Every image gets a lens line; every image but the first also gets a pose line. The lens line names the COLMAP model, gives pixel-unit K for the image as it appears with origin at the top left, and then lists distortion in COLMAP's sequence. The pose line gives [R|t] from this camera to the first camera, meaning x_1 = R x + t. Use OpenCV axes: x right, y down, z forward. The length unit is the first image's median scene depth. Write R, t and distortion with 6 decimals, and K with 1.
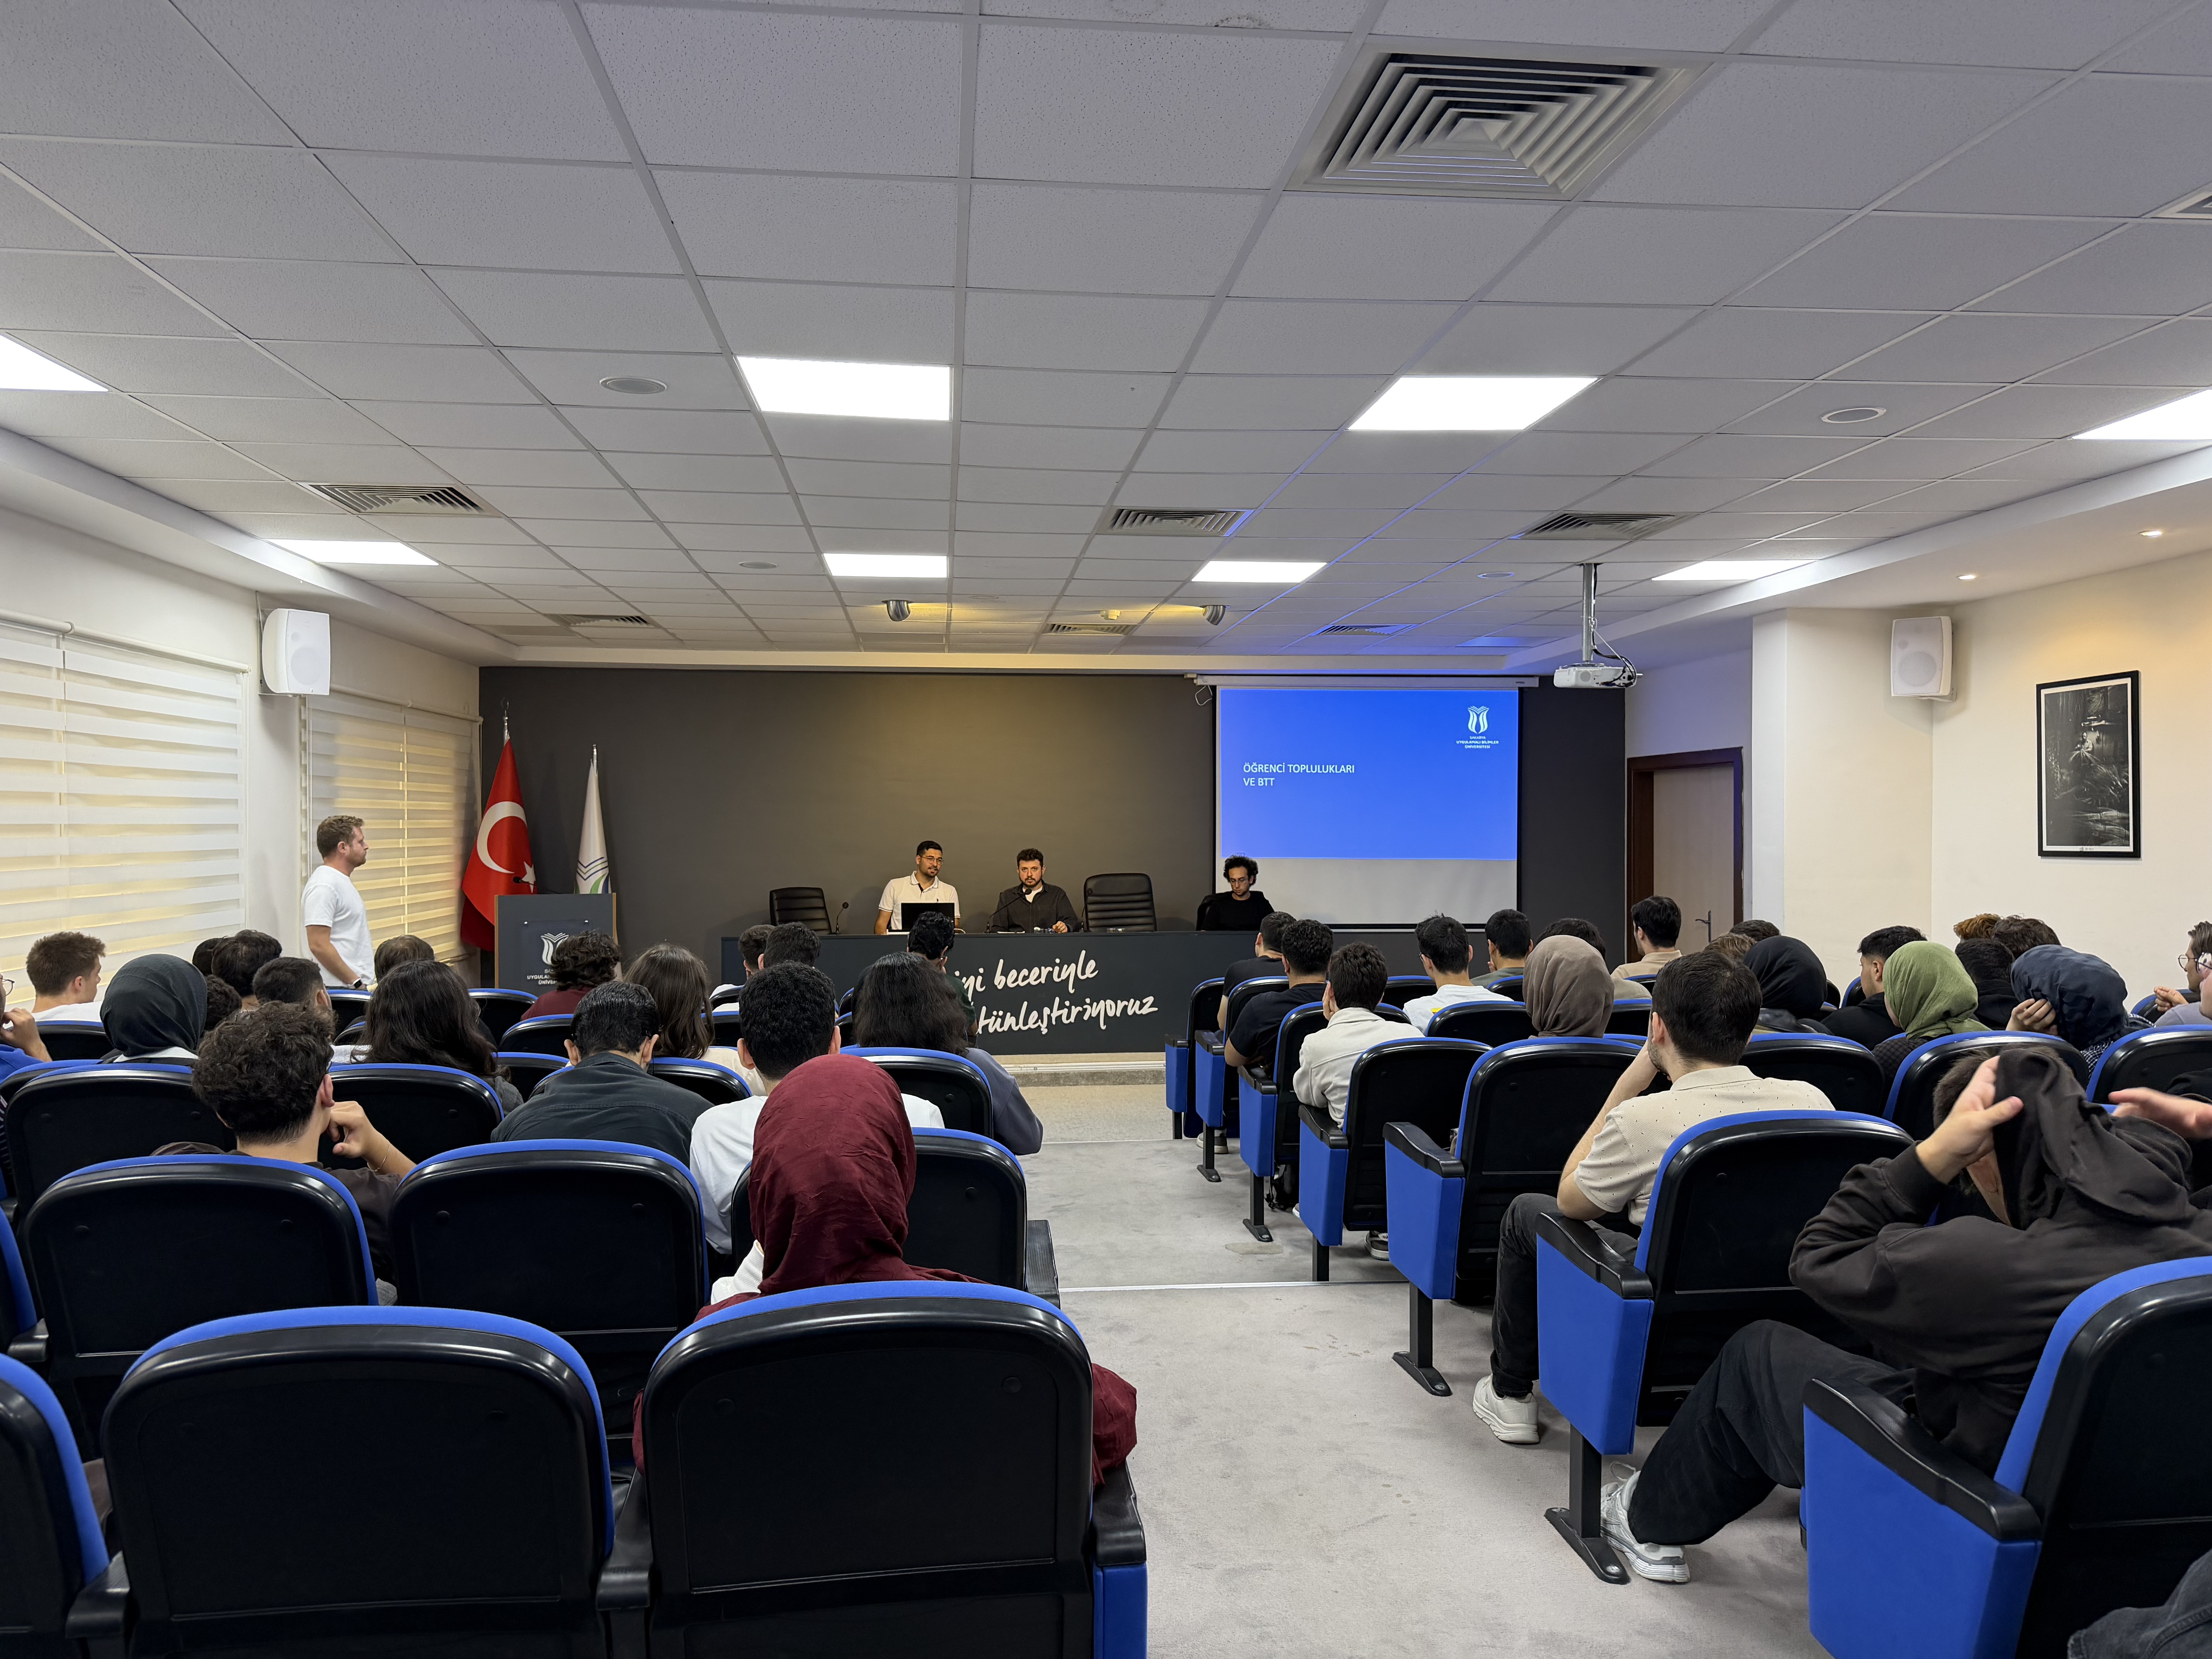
lens RADIAL K [[1548.0, 0, 1100.2], [0, 1548.0, 841.9], [0, 0, 1]] dist [0.065787, -0.070185]
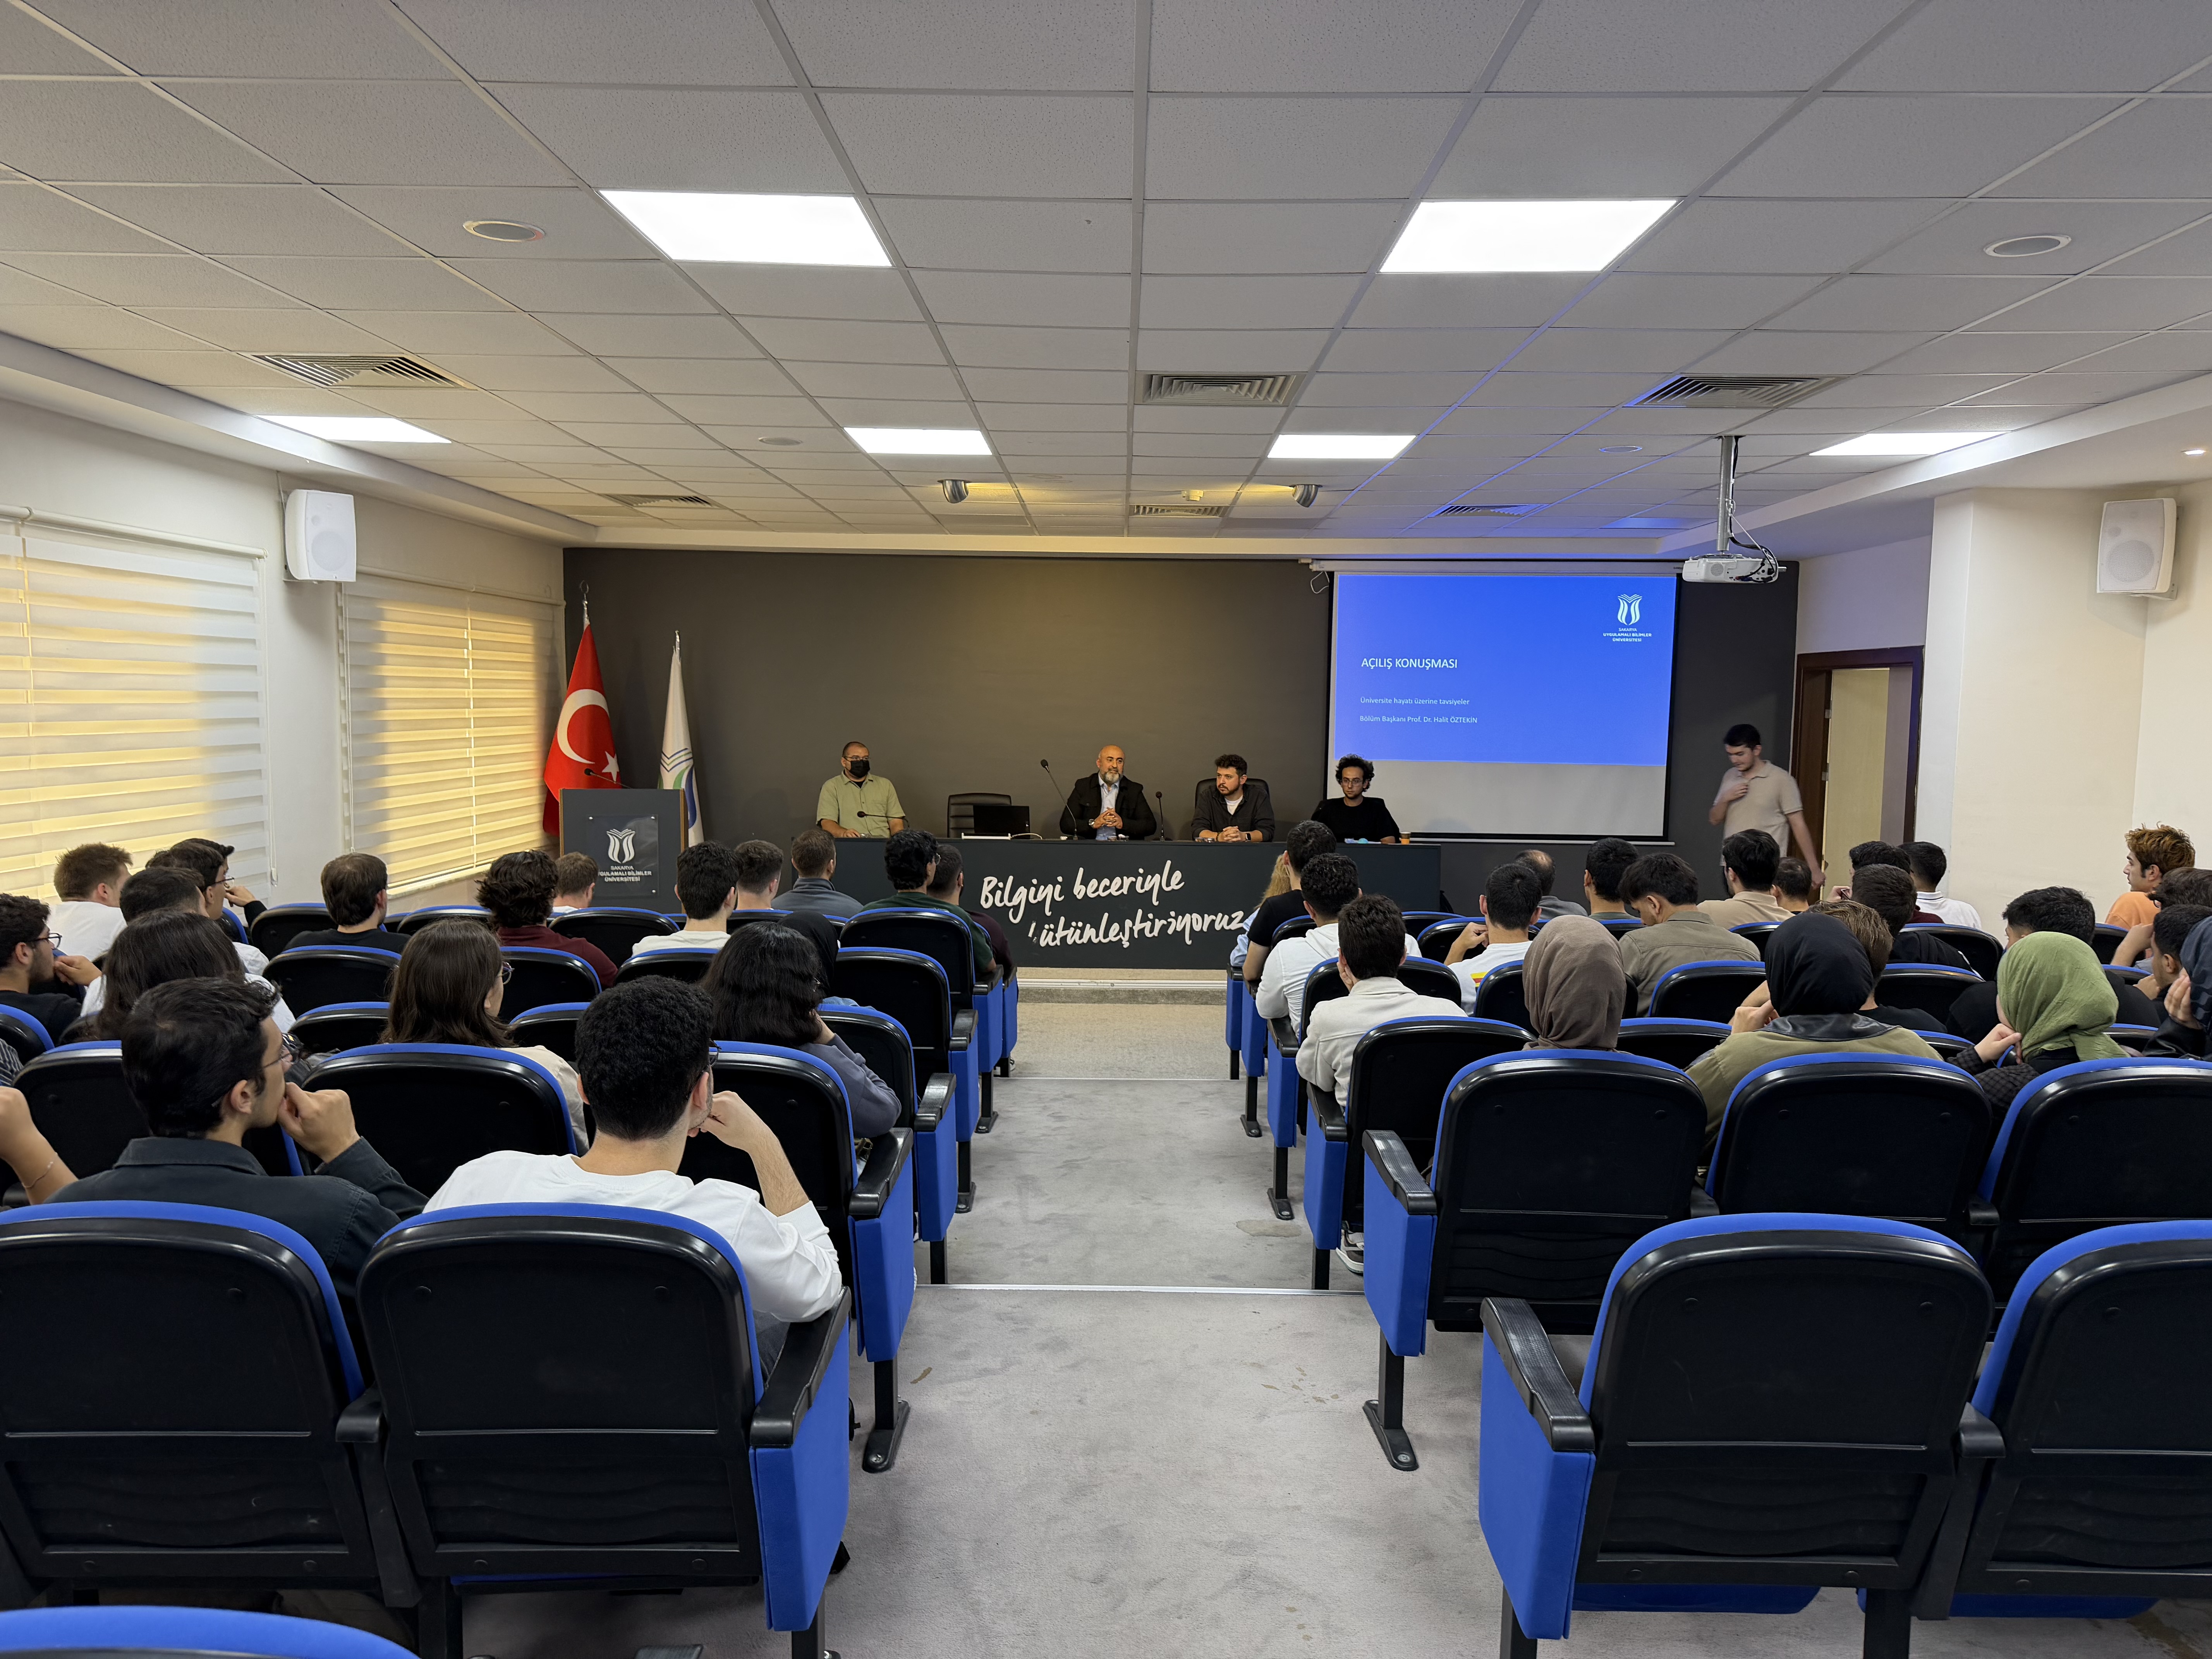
lens RADIAL K [[1548.0, 0, 1117.1], [0, 1548.0, 843.1], [0, 0, 1]] dist [0.065787, -0.070185]
pose [[0.994265, 0.023782, -0.104264, 0.065953], [-0.015407, 0.996643, 0.080406, -0.017661], [0.105826, -0.078339, 0.991294, 0.086888]]
